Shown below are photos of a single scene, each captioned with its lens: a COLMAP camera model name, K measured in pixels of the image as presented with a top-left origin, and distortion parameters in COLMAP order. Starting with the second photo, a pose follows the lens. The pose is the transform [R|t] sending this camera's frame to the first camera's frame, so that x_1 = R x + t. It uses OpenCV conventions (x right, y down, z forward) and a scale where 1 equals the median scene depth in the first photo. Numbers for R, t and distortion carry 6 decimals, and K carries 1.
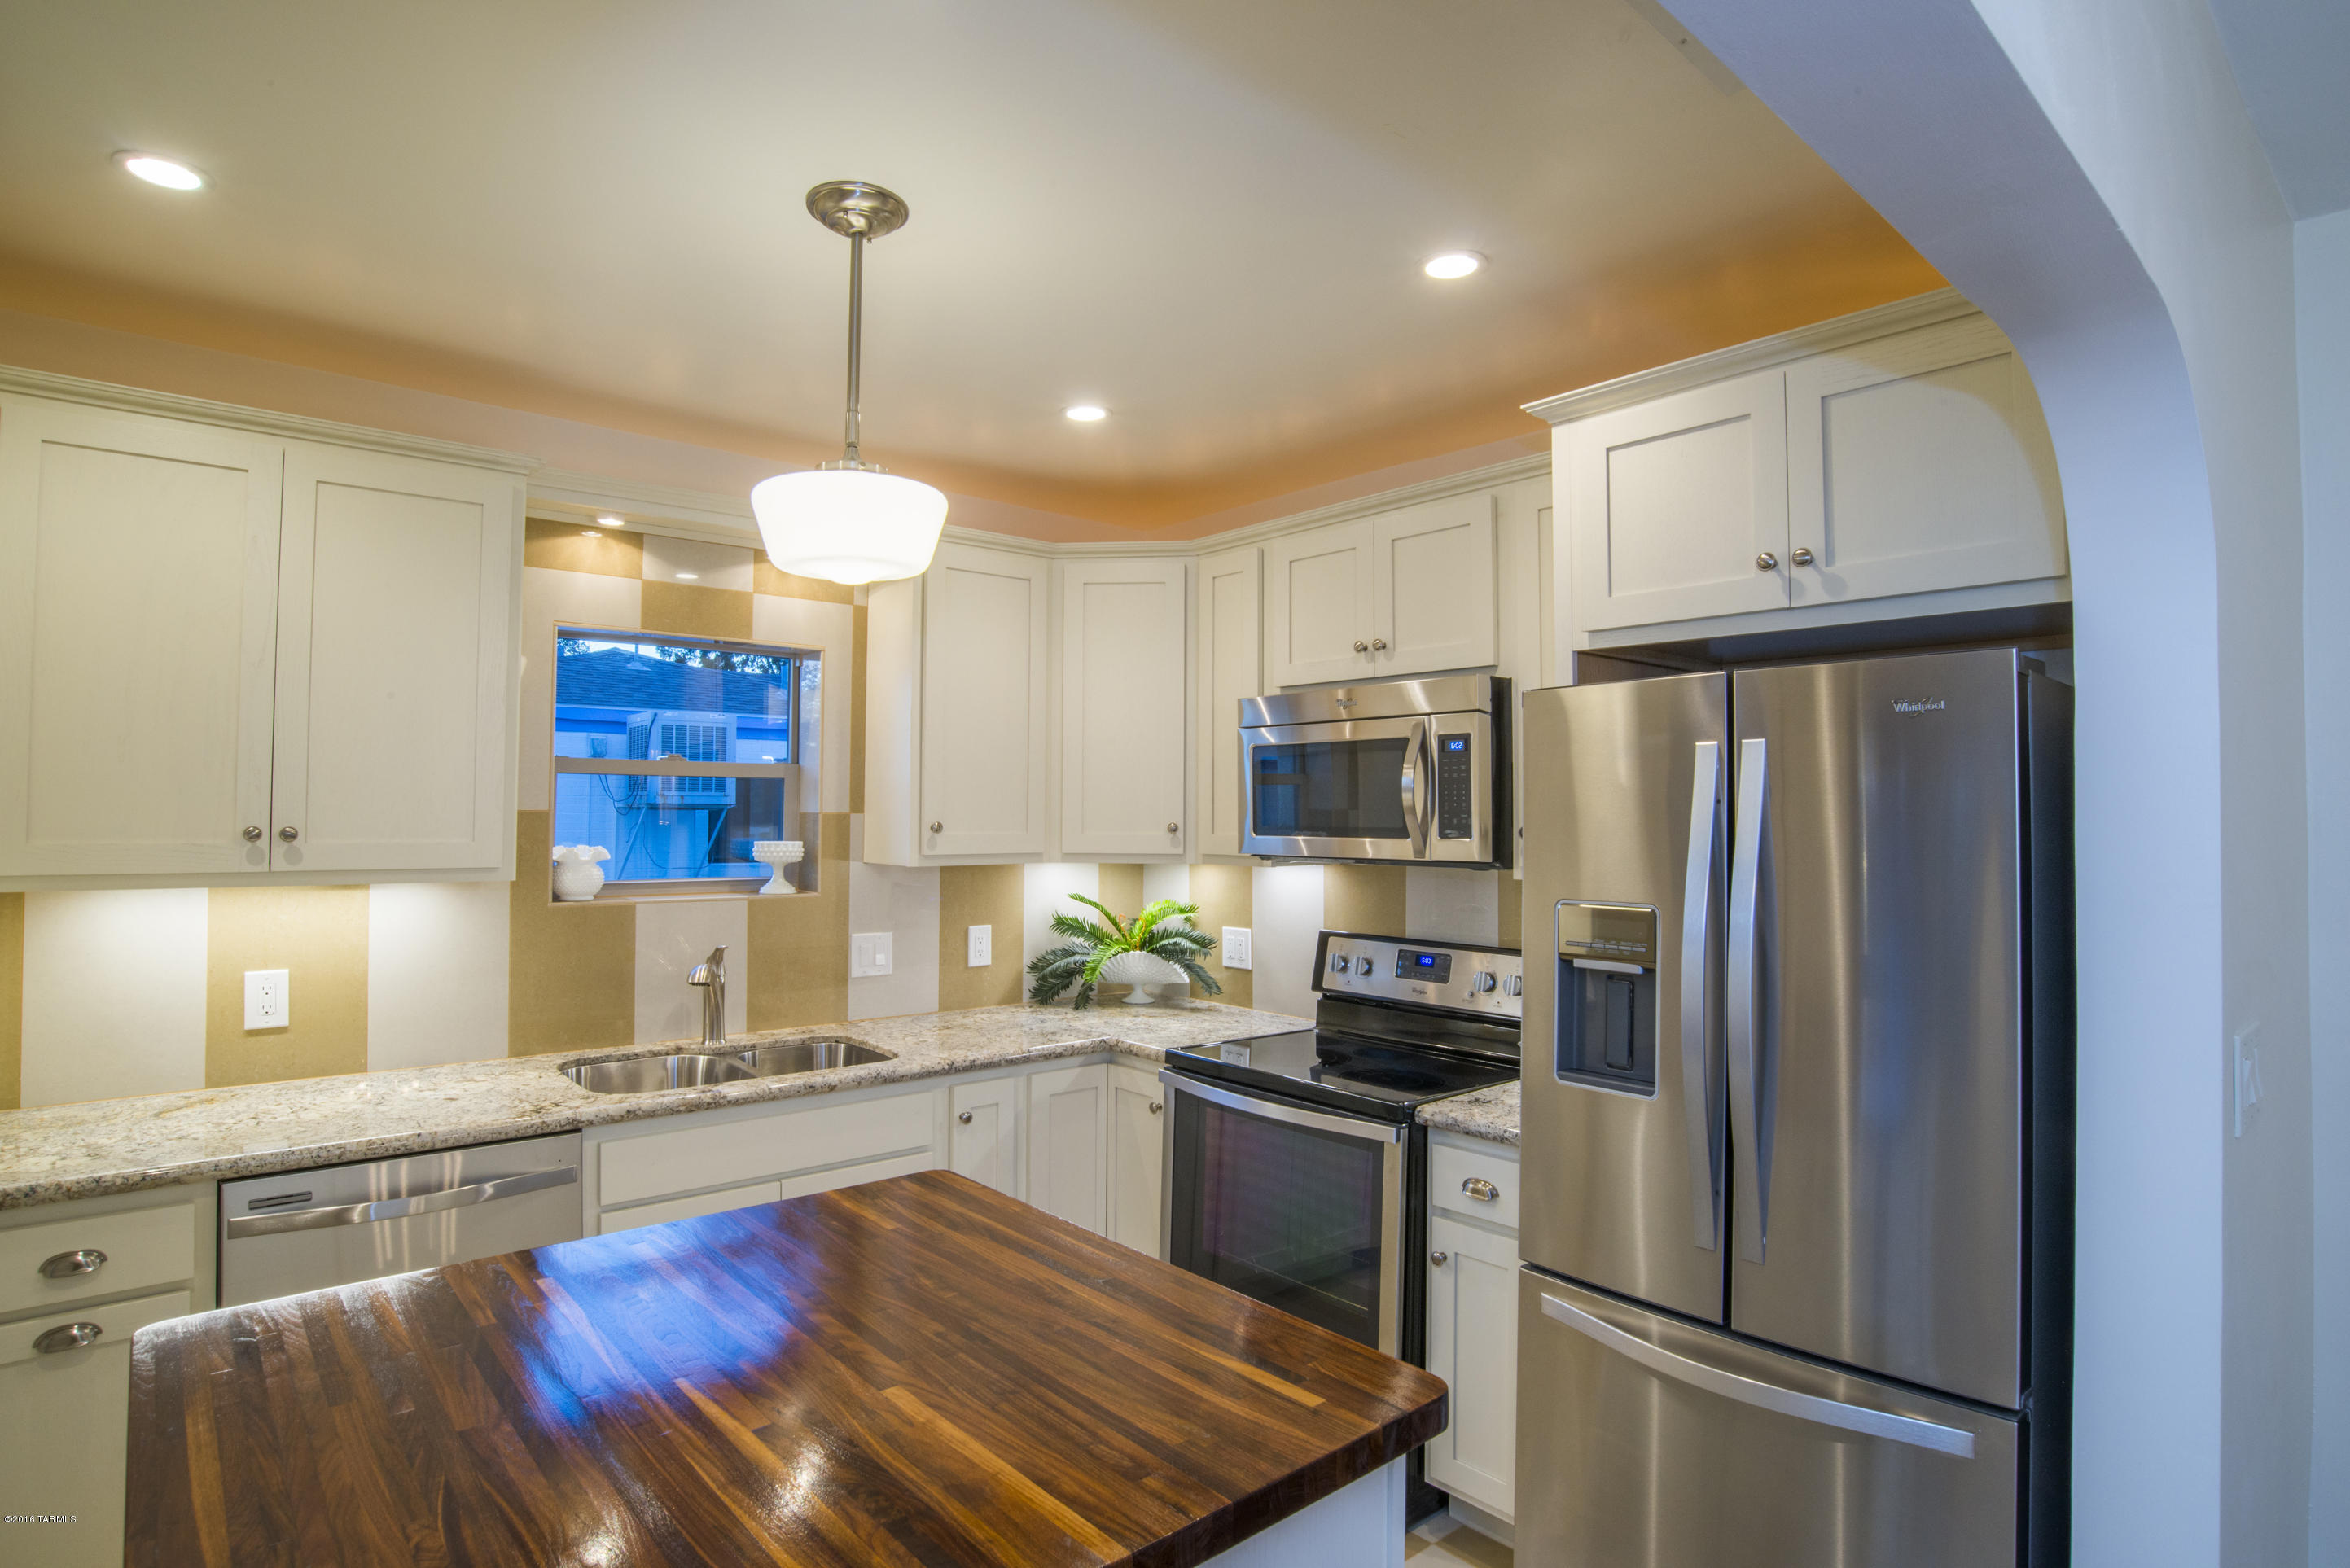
lens RADIAL K [[1213.0, 0, 1180.0], [0, 1213.0, 812.4], [0, 0, 1]] dist [0.000511, -0.000003]
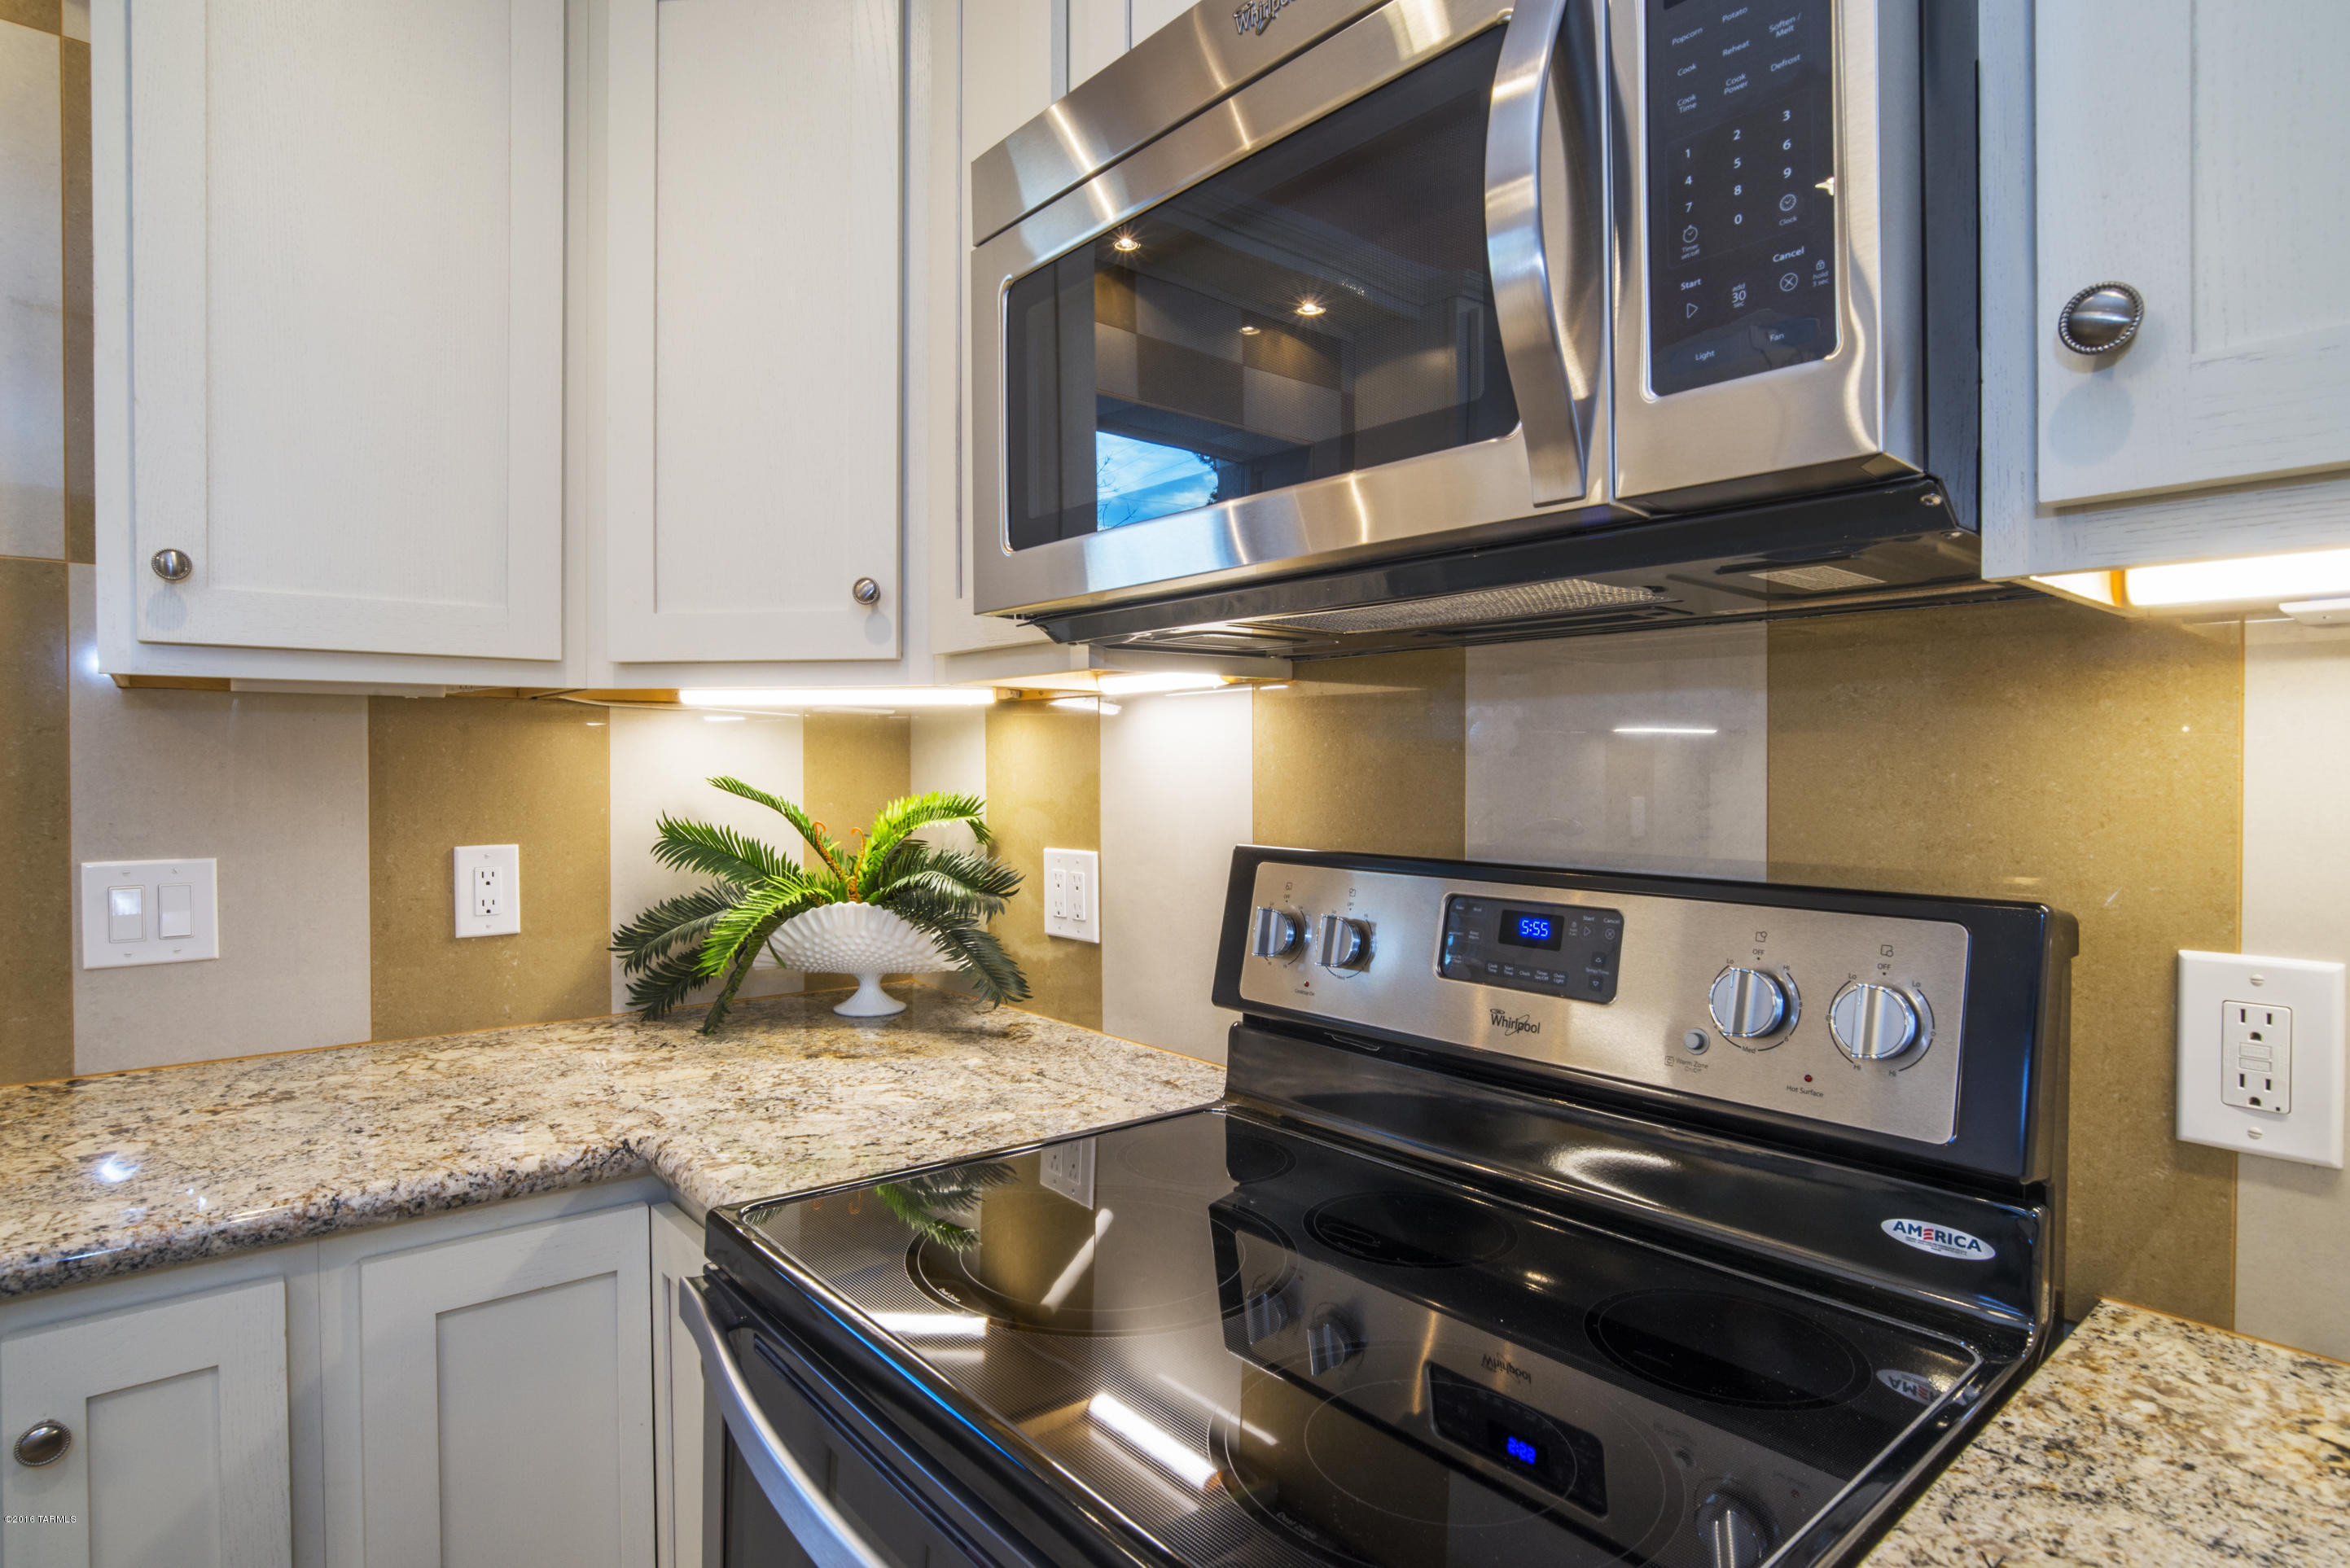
lens RADIAL K [[1218.2, 0, 1175.0], [0, 1218.2, 784.0], [0, 0, 1]] dist [-0.038038, 0.000568]
pose [[0.999928, -0.005664, -0.010612, 0.097988], [0.005858, 0.999816, 0.018271, 0.068573], [0.010506, -0.018332, 0.999777, 0.600562]]
